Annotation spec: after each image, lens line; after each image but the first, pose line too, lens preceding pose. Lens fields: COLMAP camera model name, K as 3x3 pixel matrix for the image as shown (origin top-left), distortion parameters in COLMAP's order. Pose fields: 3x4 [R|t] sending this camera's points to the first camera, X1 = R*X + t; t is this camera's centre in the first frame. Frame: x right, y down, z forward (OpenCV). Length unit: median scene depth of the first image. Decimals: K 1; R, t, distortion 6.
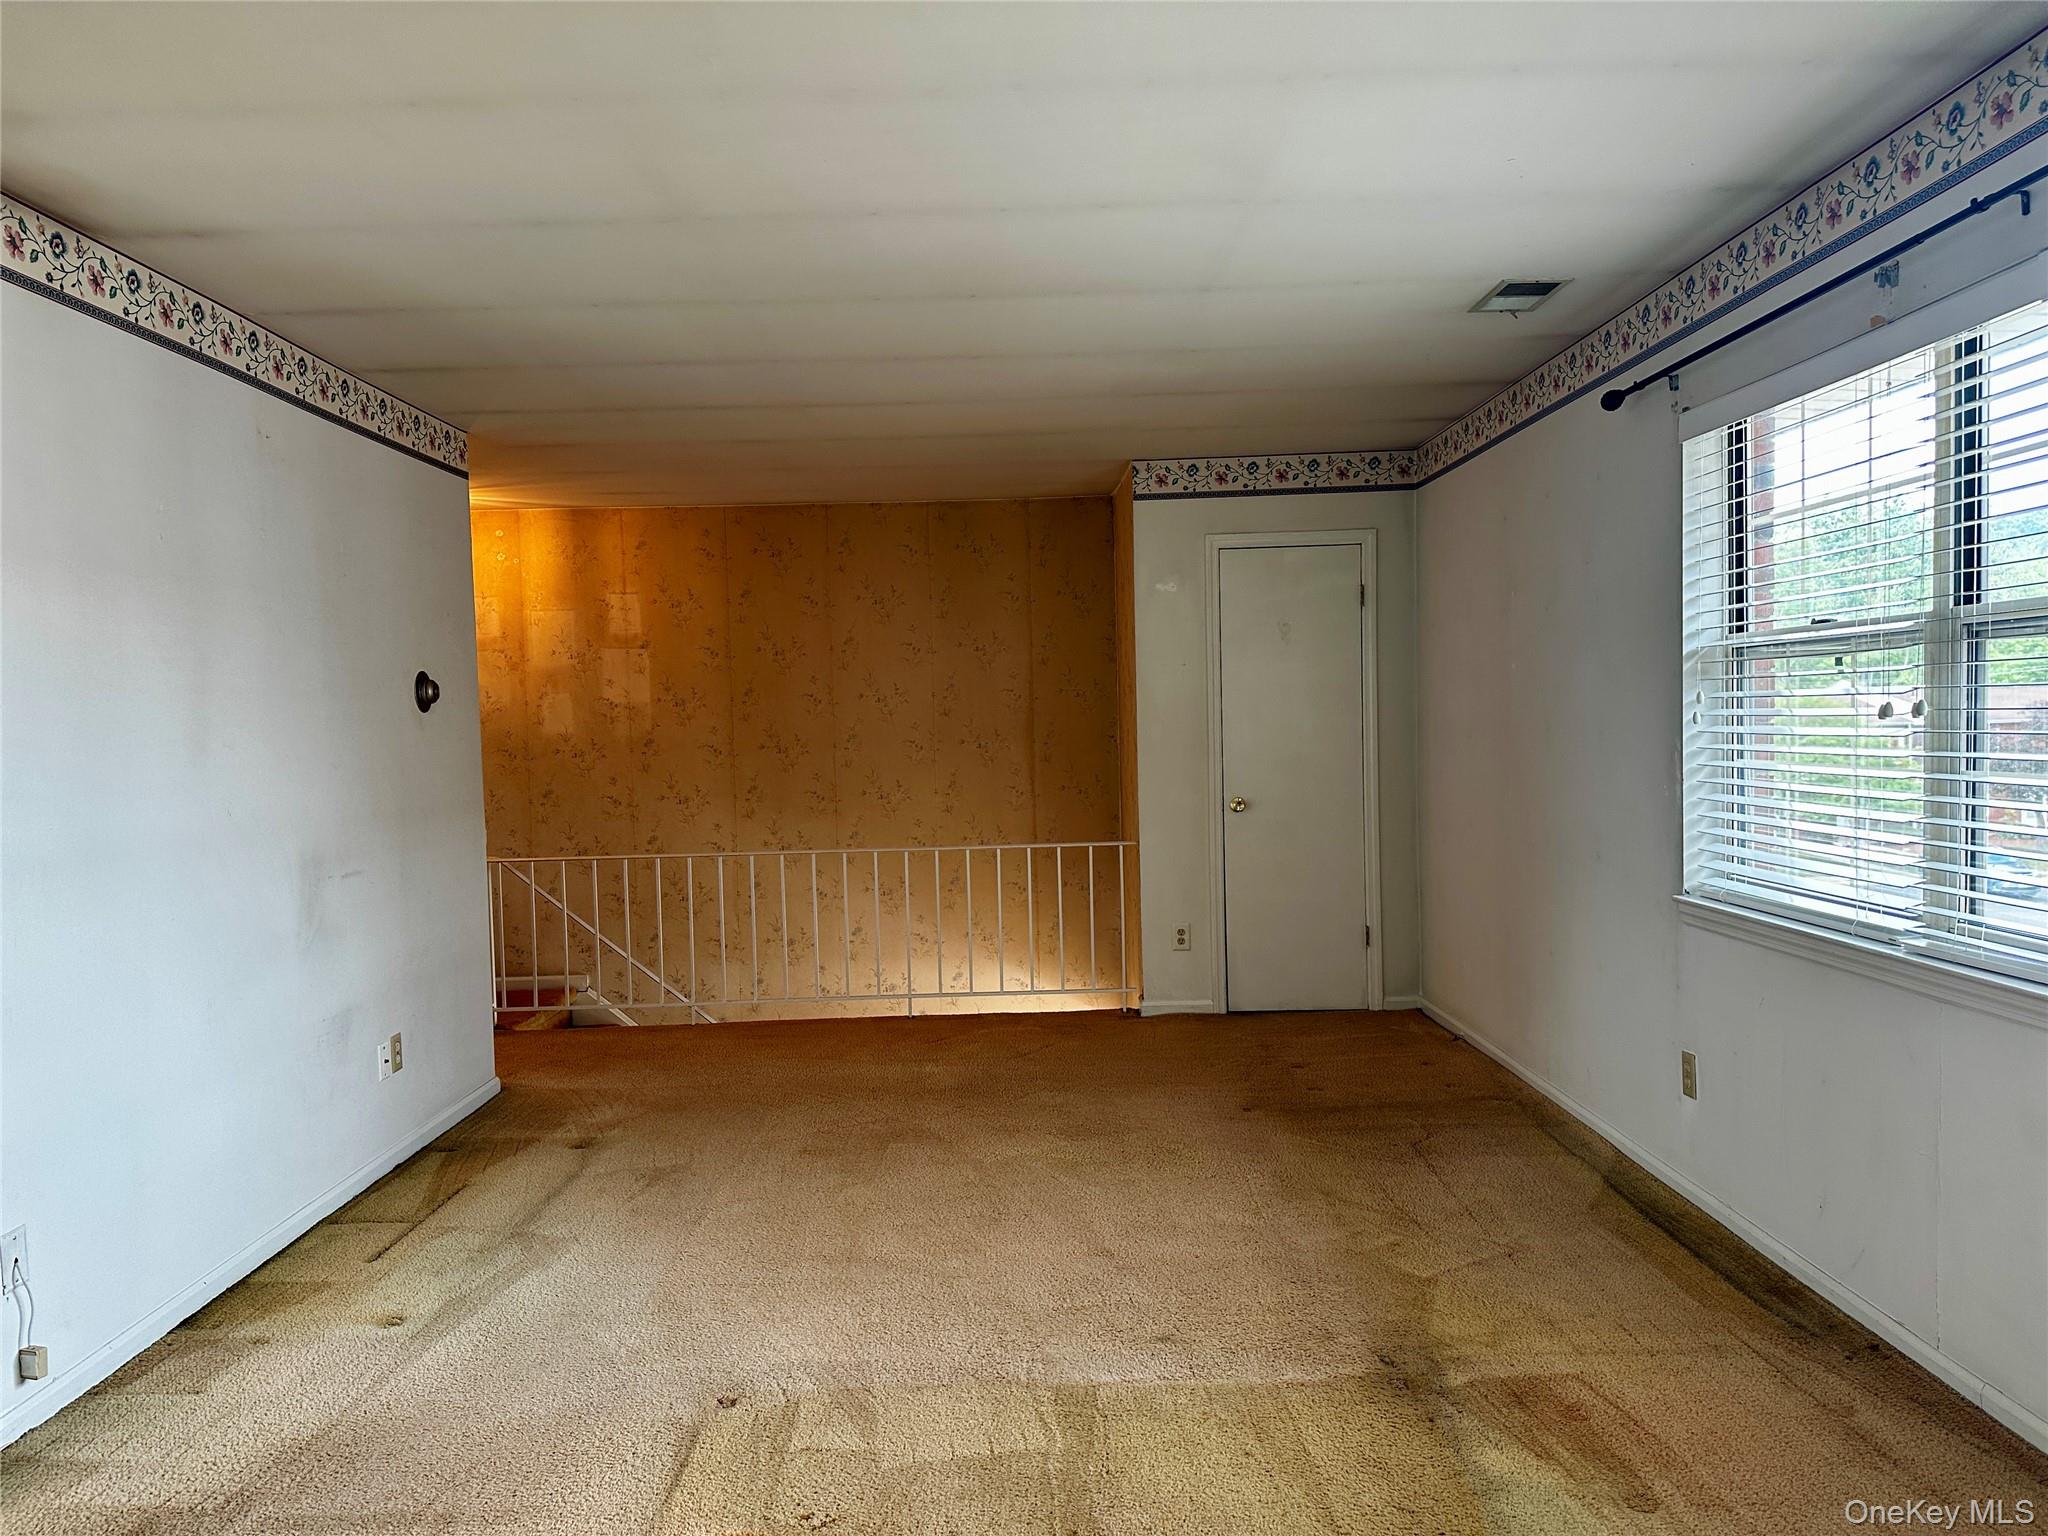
lens RADIAL K [[1422.7, 0, 1010.2], [0, 1422.7, 764.9], [0, 0, 1]] dist [0.060018, -0.076307]
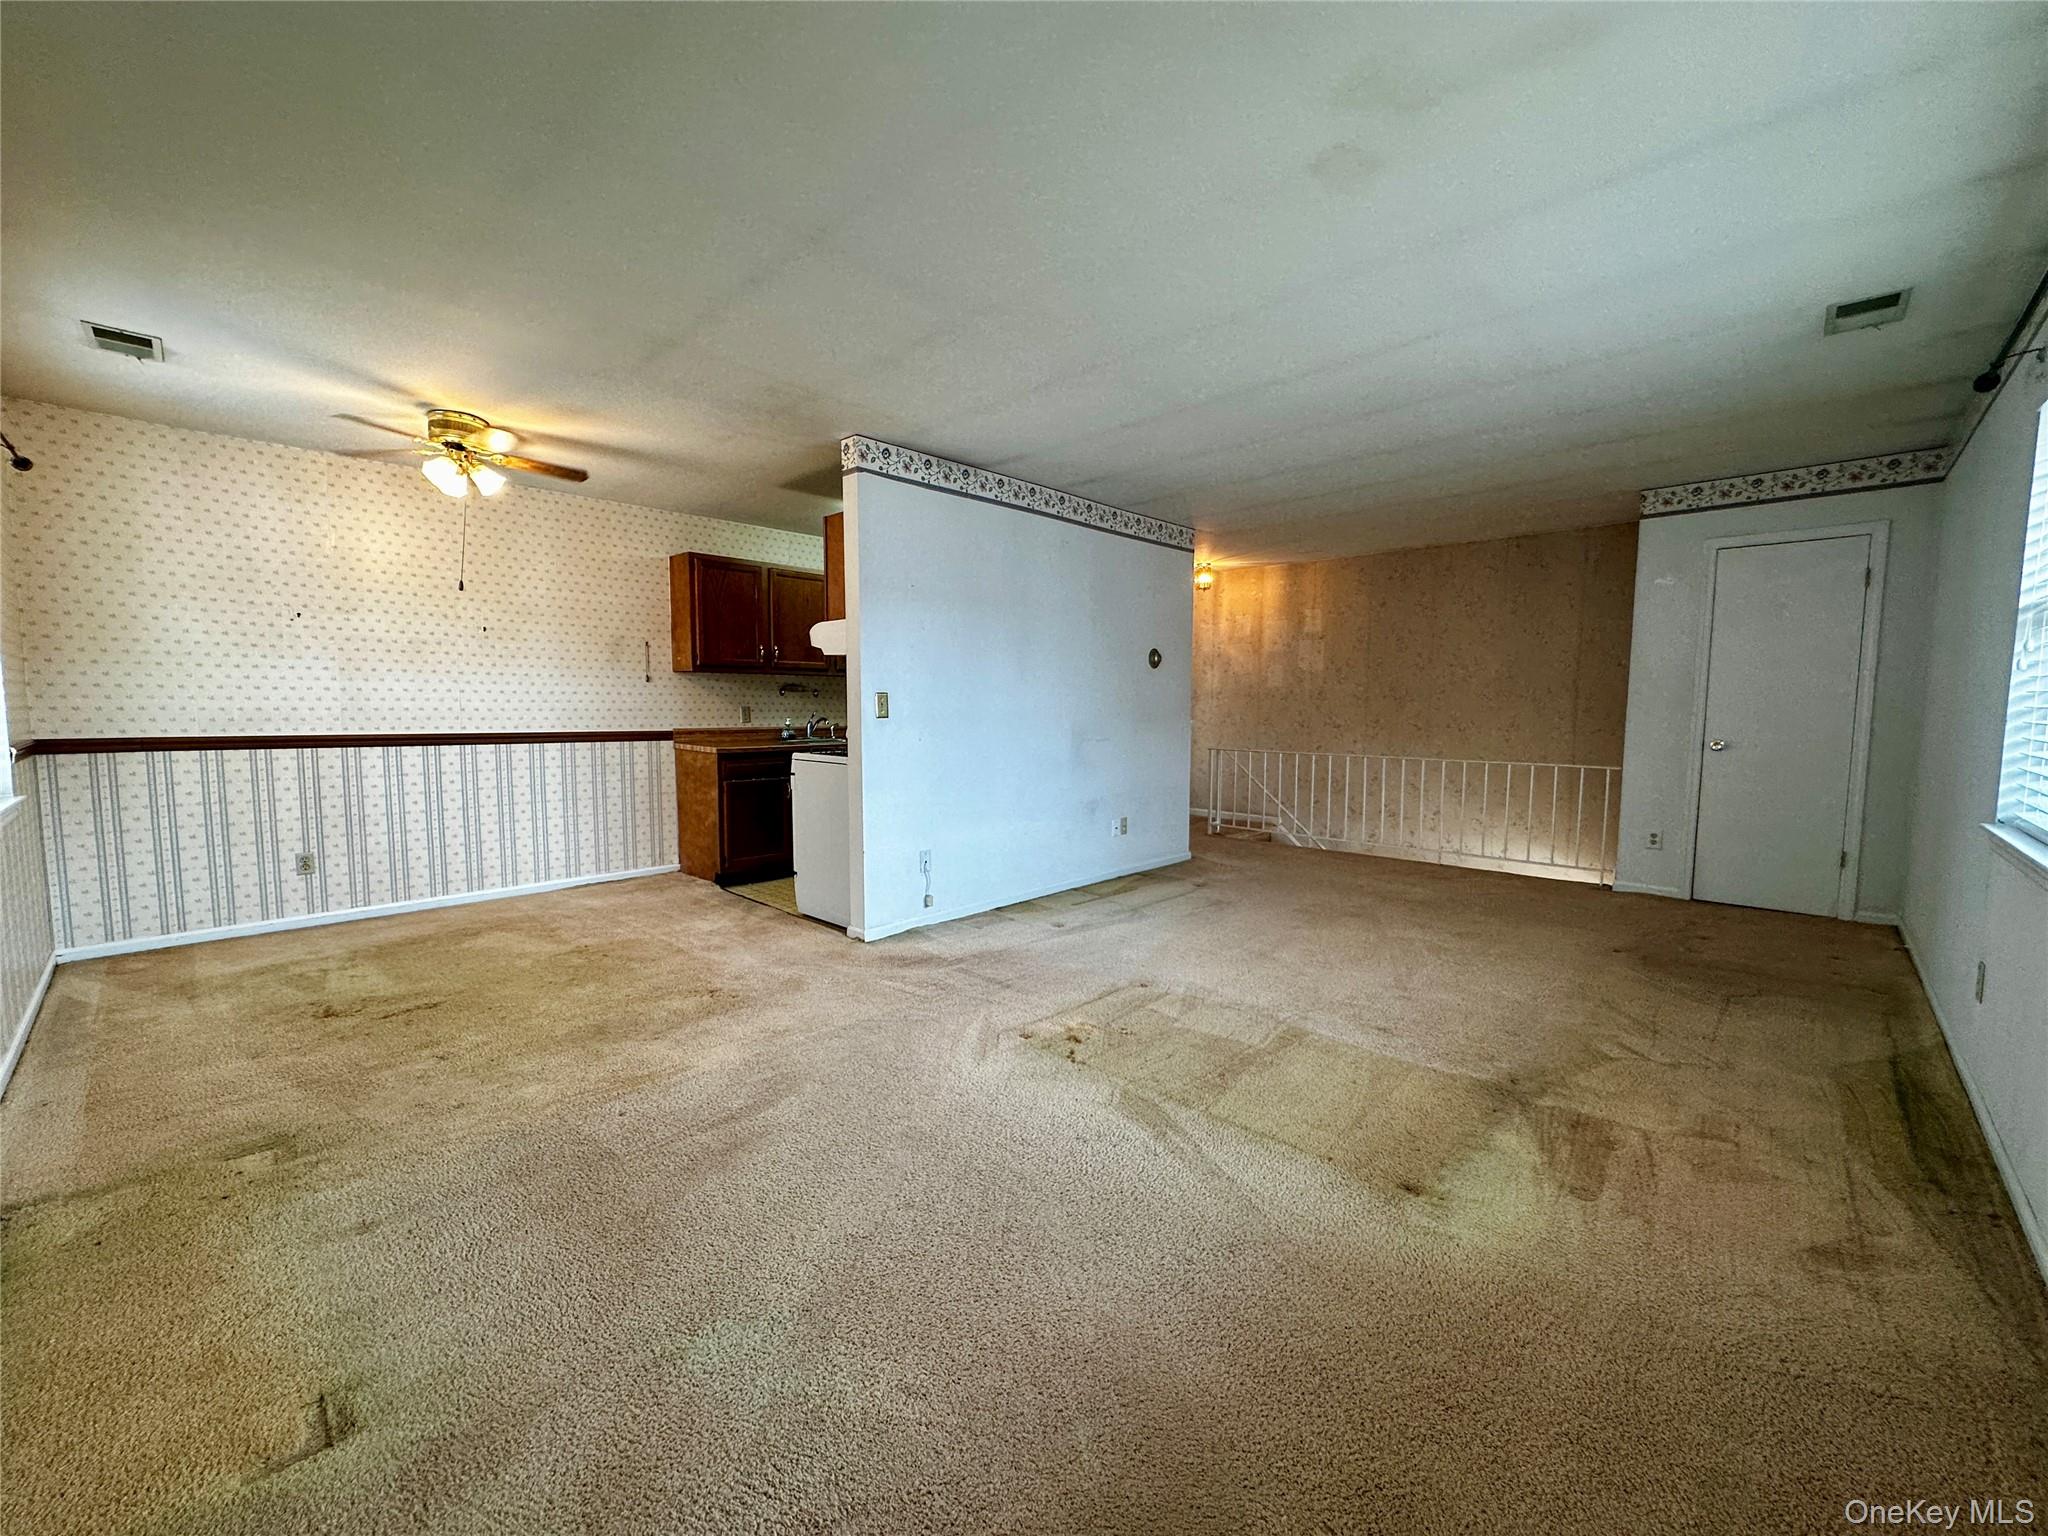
lens RADIAL K [[817.1, 0, 1025.8], [0, 817.1, 764.9], [0, 0, 1]] dist [-0.002251, 0.000375]
pose [[0.718726, 0.082061, -0.690434, 0.342198], [-0.044373, 0.996400, 0.072236, 0.030546], [0.693876, -0.021281, 0.719780, 0.019568]]
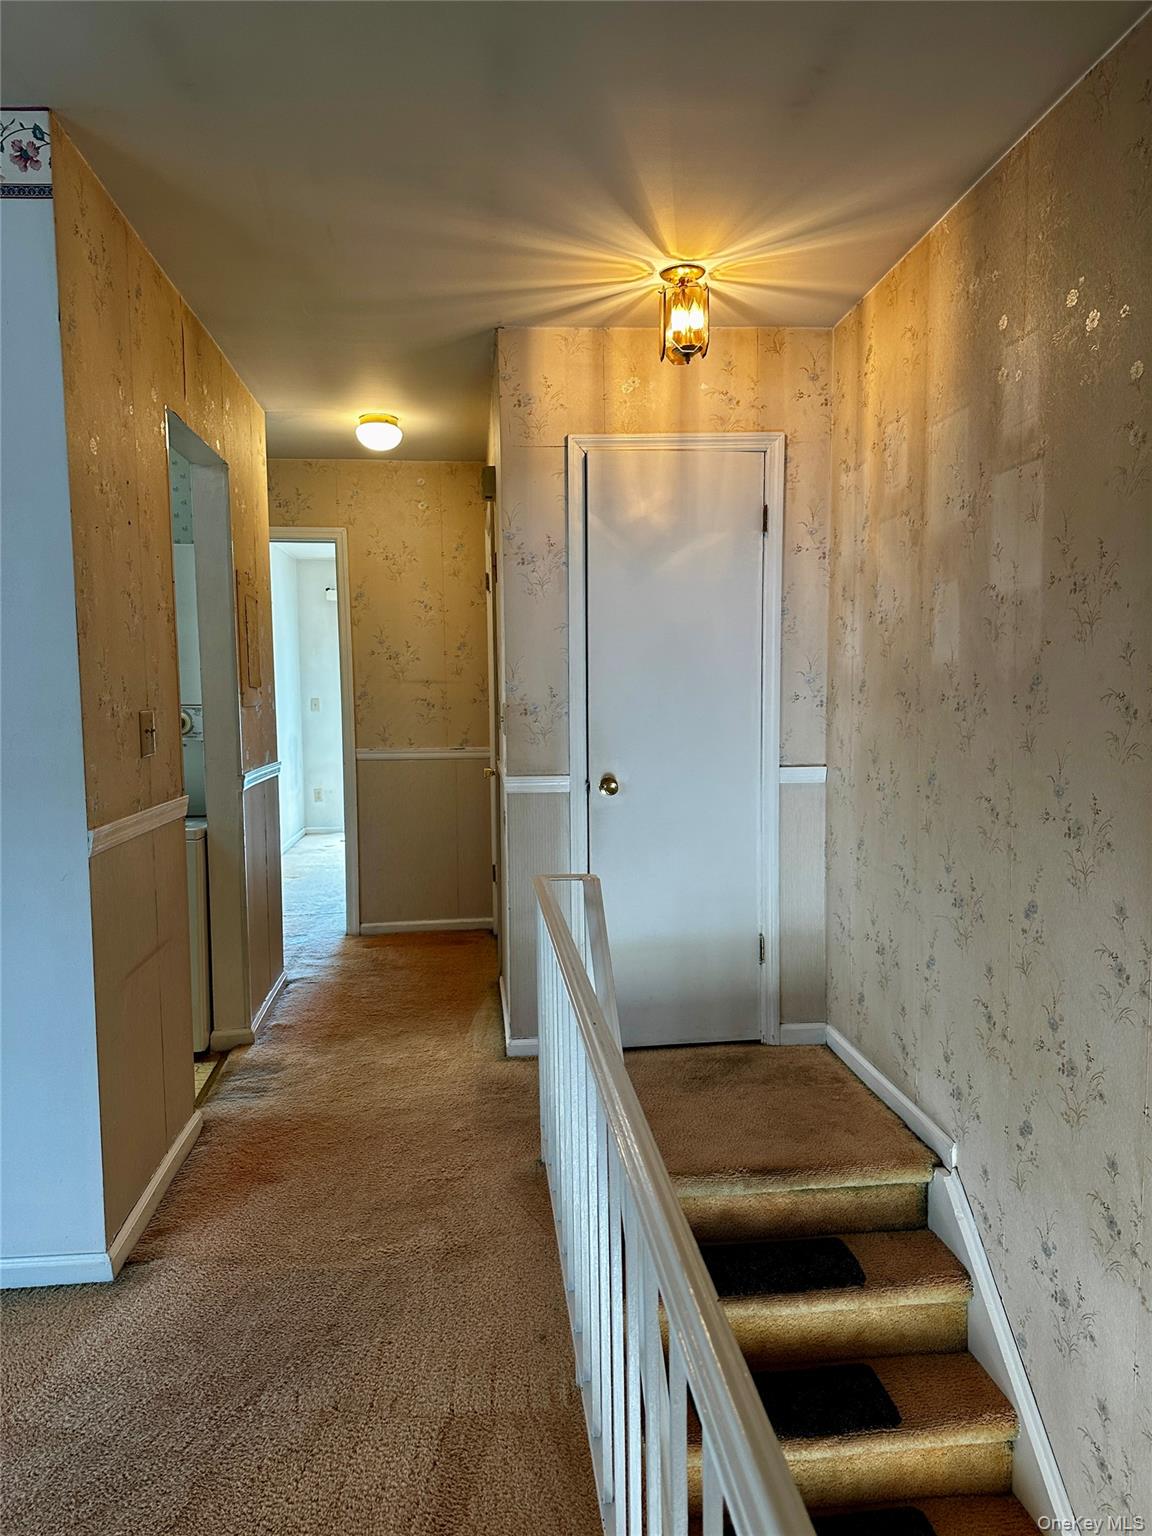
lens RADIAL K [[1067.1, 0, 567.3], [0, 1067.1, 767.5], [0, 0, 1]] dist [0.060018, -0.076307]
pose [[0.069034, 0.101074, -0.992481, 0.104736], [-0.015534, 0.994843, 0.100234, -0.036684], [0.997493, 0.008498, 0.070248, 1.490523]]
